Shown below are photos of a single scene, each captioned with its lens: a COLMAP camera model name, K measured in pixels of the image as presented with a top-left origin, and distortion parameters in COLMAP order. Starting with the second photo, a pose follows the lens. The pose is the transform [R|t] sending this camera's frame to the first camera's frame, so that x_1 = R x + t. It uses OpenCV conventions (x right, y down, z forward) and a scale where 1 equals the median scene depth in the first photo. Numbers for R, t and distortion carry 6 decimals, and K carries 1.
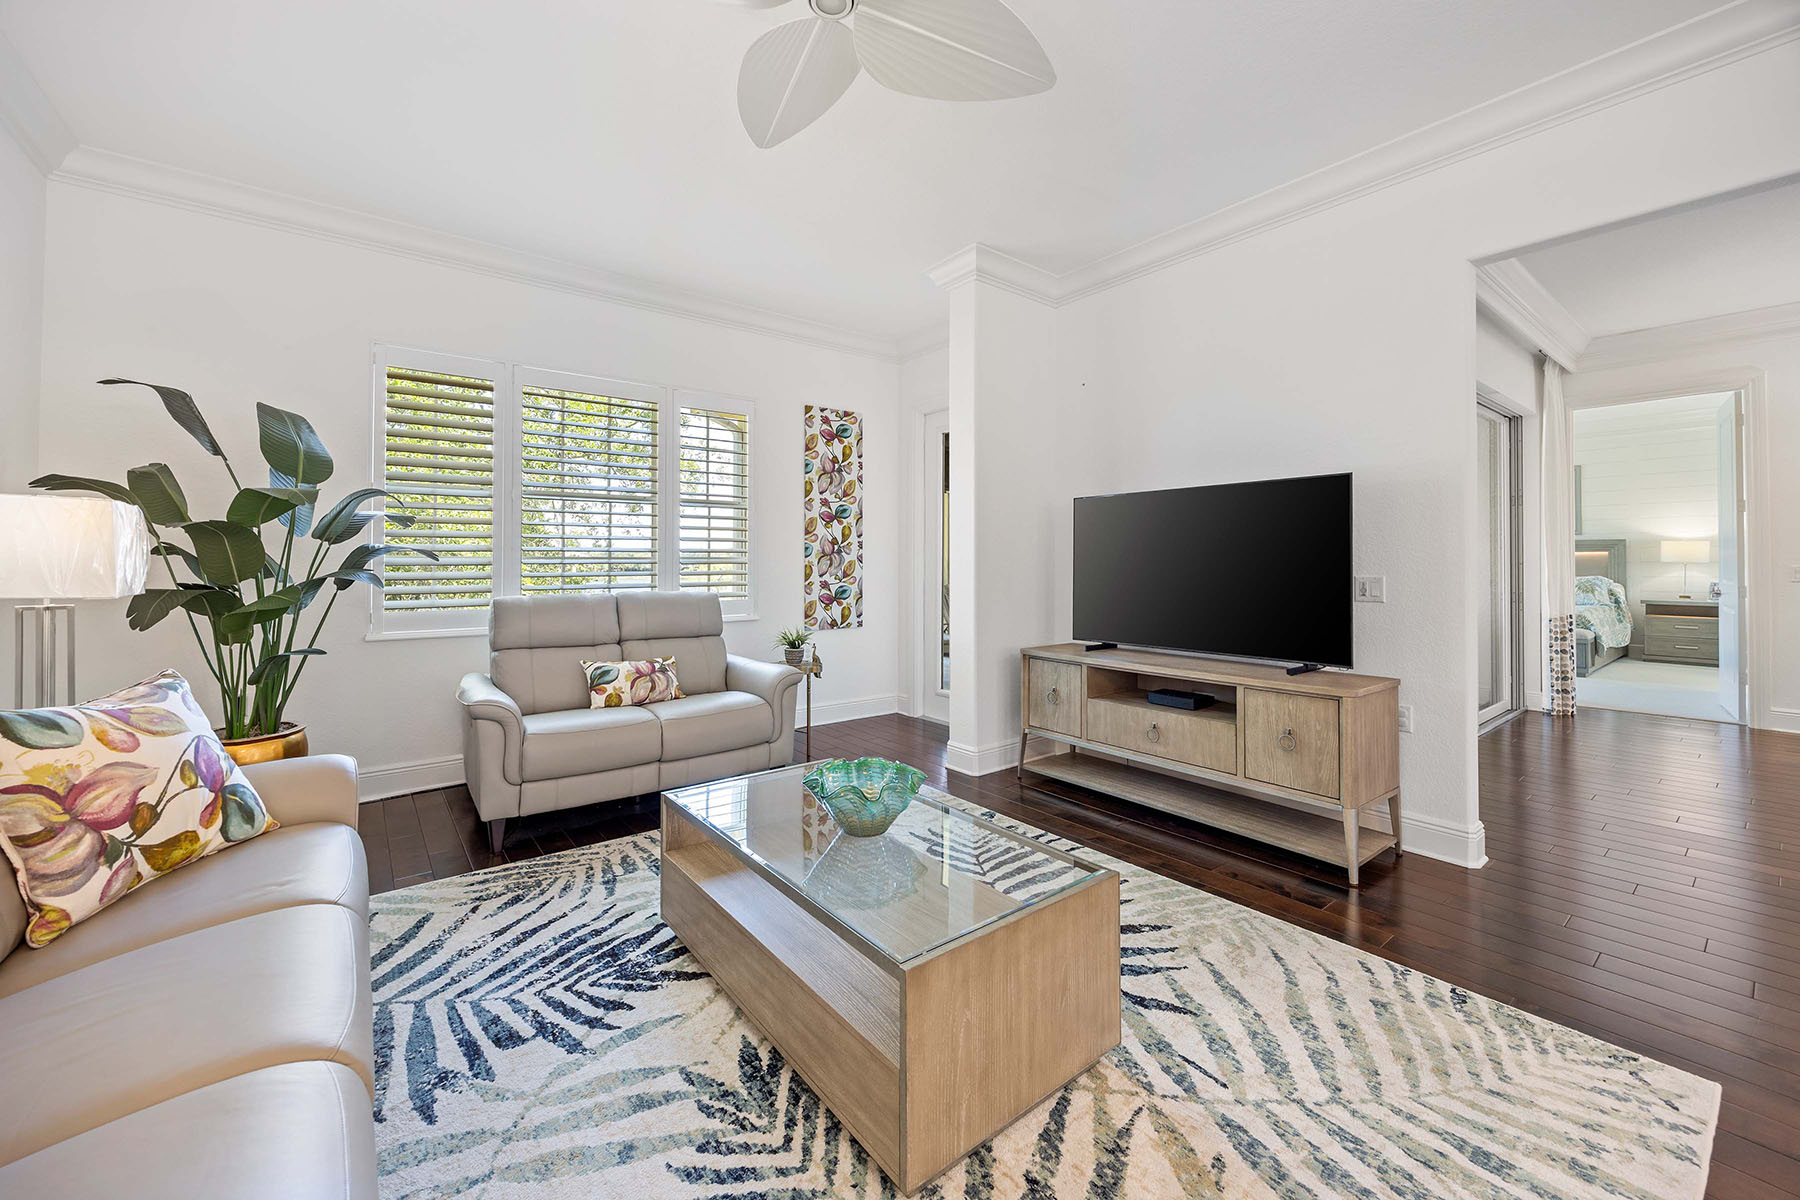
lens RADIAL K [[699.7, 0, 895.9], [0, 699.7, 556.8], [0, 0, 1]] dist [-0.000015, 0.000049]
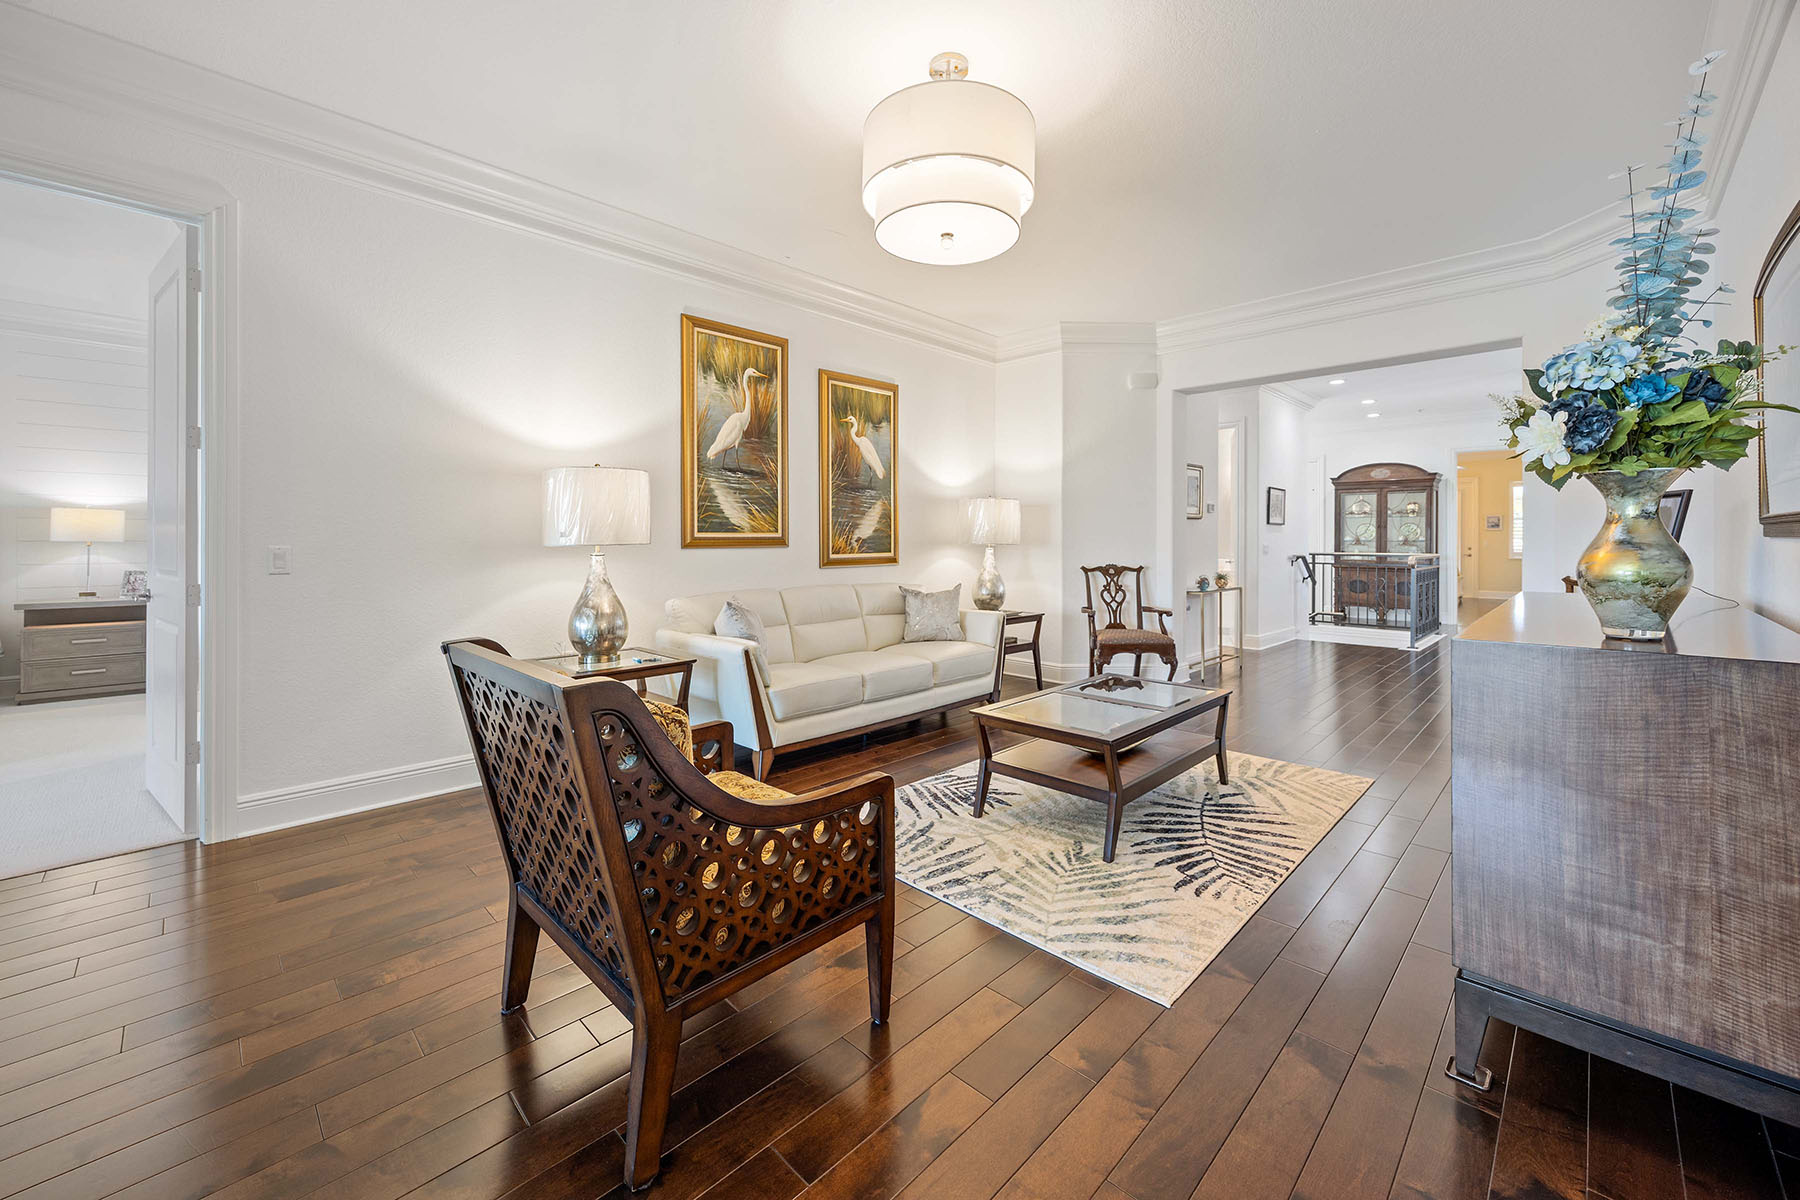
lens RADIAL K [[710.1, 0, 900.6], [0, 710.1, 535.6], [0, 0, 1]] dist [-0.001759, -0.000289]
pose [[-0.128051, 0.008309, 0.991733, 0.421447], [-0.006961, 0.999933, -0.009277, 0.003948], [-0.991743, -0.008091, -0.127984, 0.374173]]
